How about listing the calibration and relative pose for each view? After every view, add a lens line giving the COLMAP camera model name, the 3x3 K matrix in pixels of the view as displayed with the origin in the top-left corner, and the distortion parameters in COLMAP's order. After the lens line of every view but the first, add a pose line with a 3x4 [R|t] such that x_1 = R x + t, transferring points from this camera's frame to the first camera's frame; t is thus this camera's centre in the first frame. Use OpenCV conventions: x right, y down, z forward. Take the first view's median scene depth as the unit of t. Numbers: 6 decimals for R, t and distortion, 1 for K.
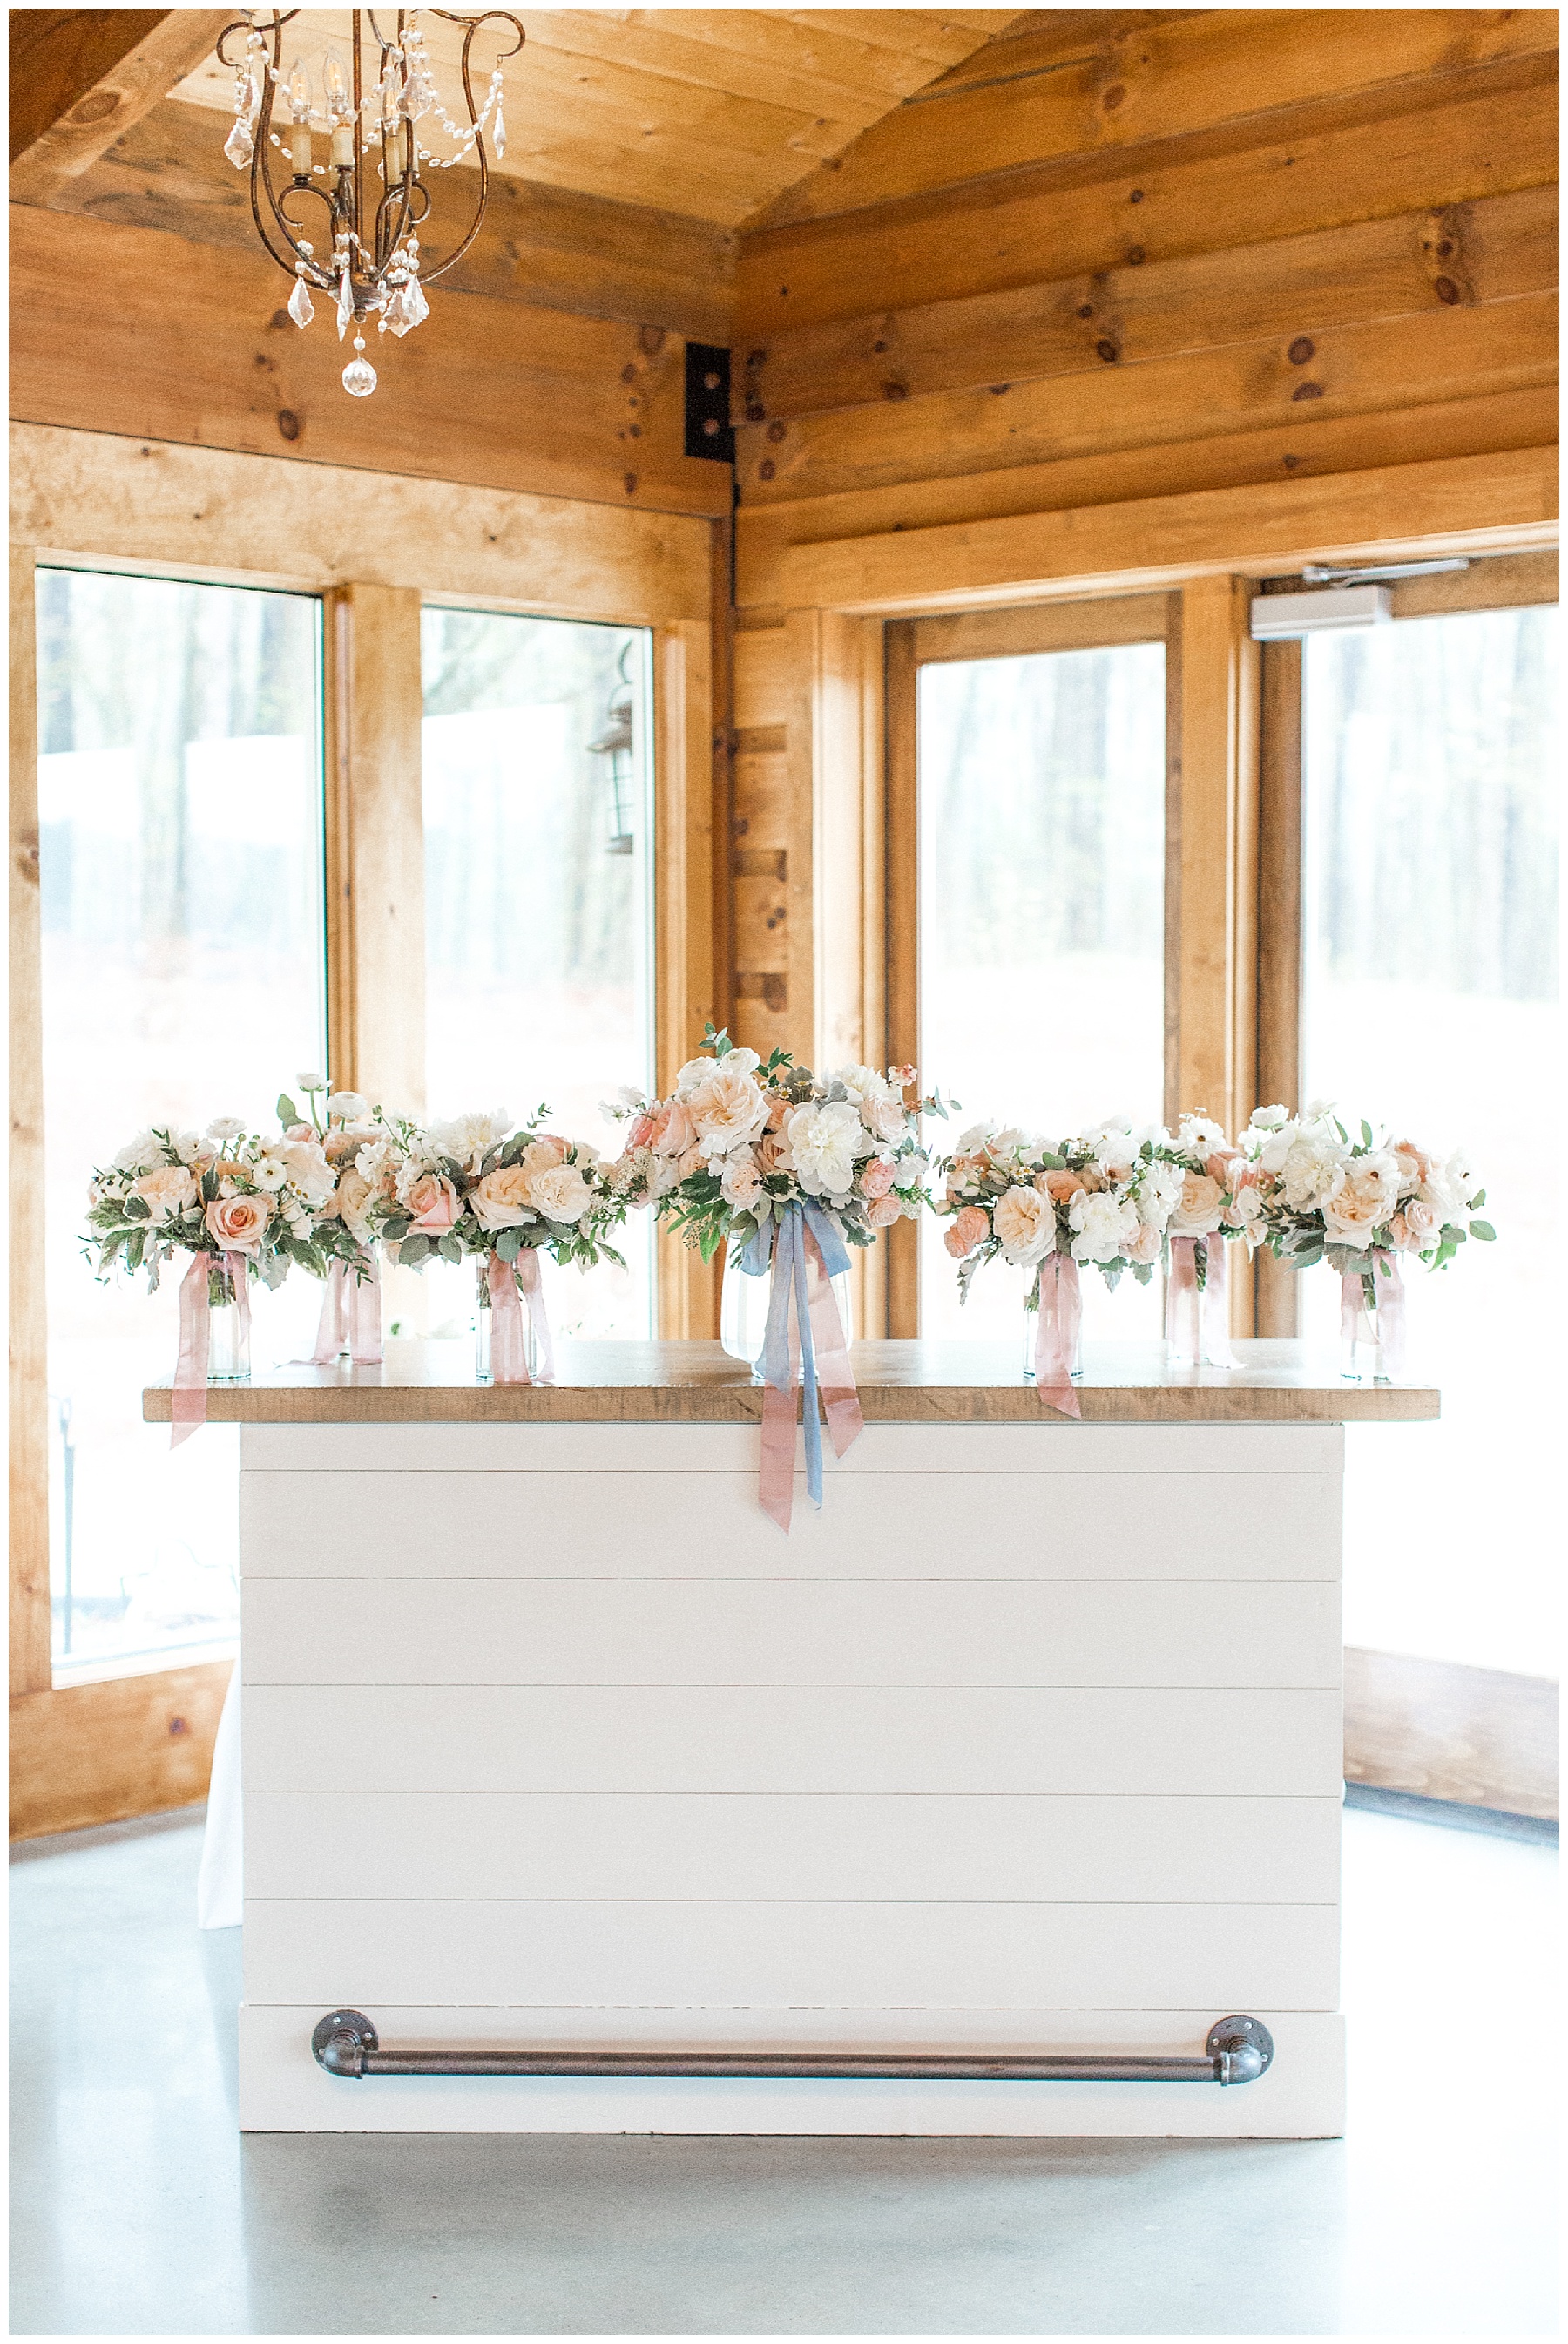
lens RADIAL K [[3349.6, 0, 784.0], [0, 3349.6, 1172.0], [0, 0, 1]] dist [0.038037, 0.016589]
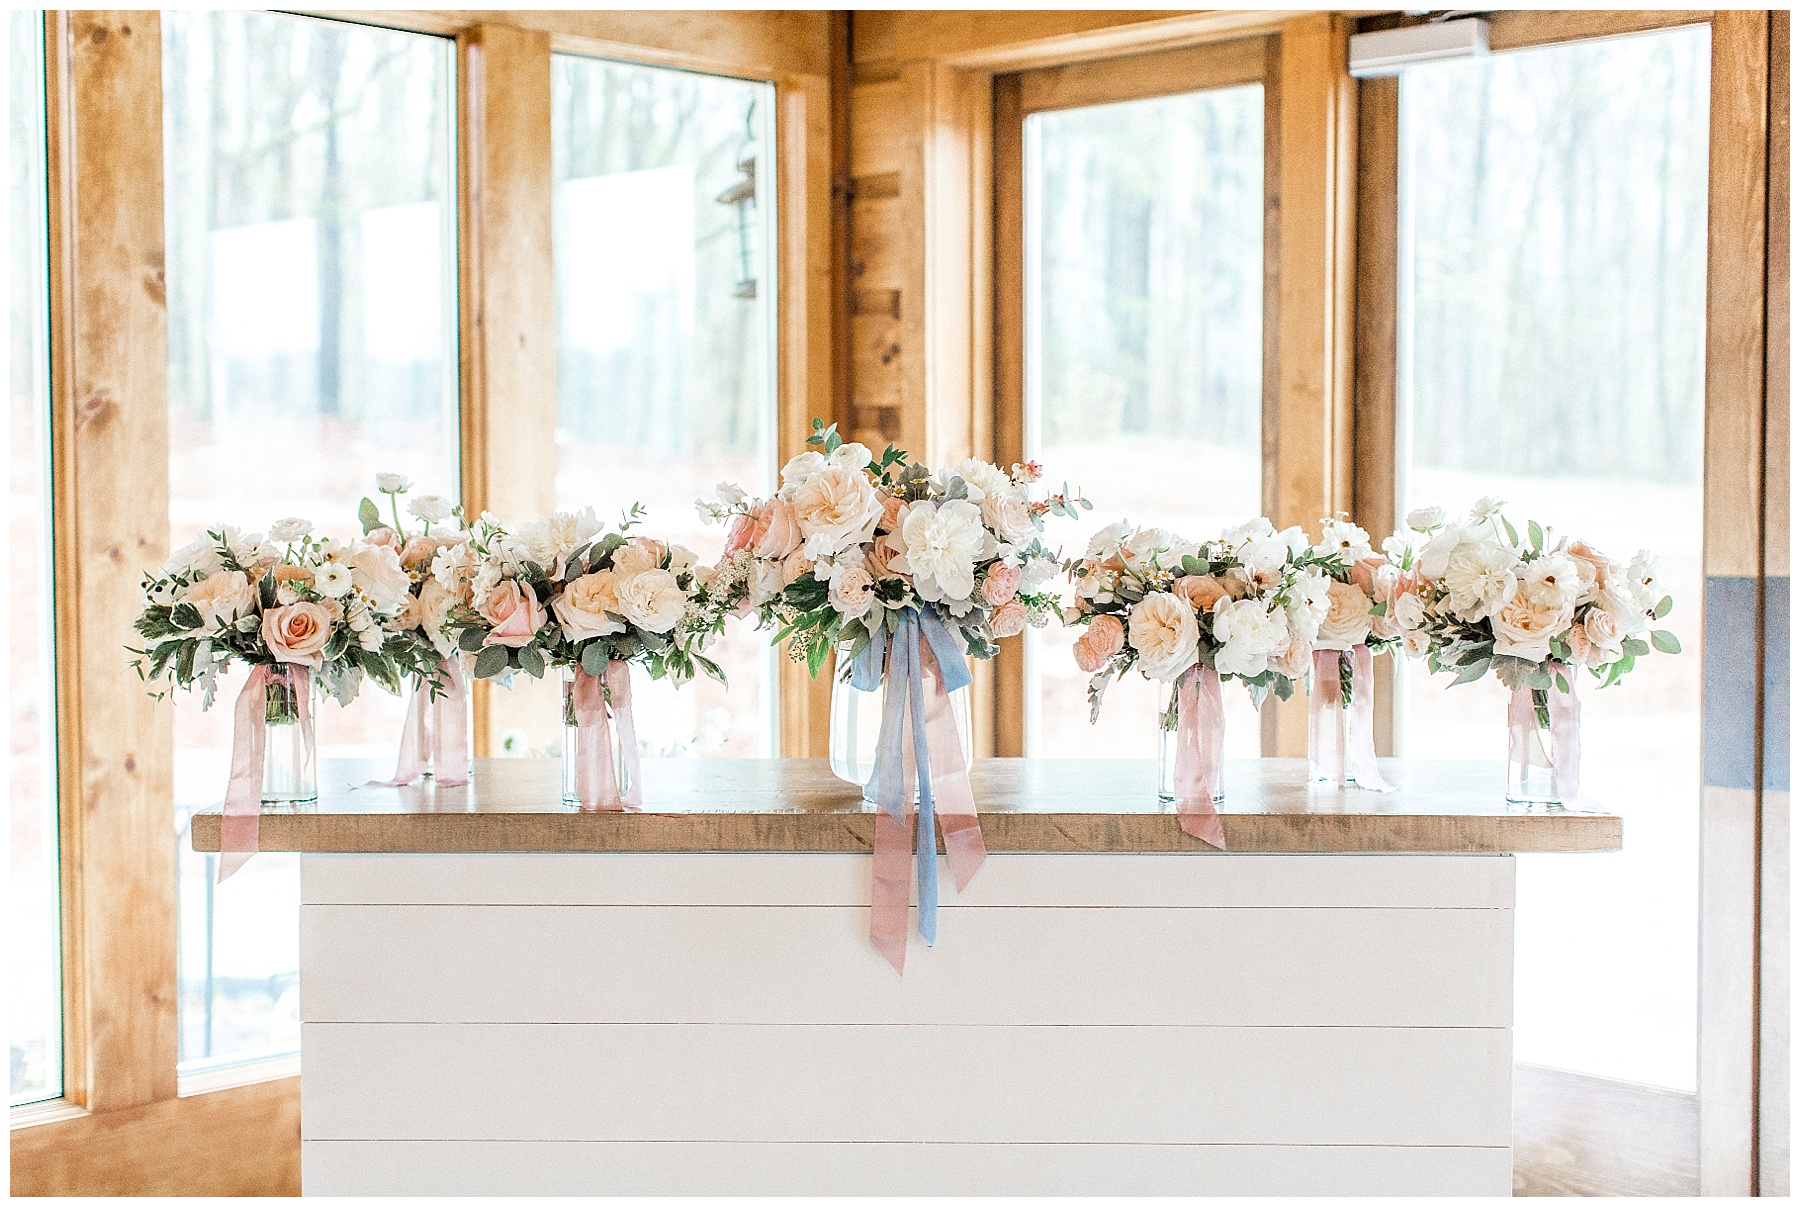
lens RADIAL K [[2572.6, 0, 900.3], [0, 2572.6, 548.5], [0, 0, 1]] dist [0.038037, 0.016589]
pose [[0.999999, 0.000767, 0.001047, -0.000128], [-0.000742, 0.999711, -0.024012, 0.008985], [-0.001065, 0.024011, 0.999711, 0.297532]]
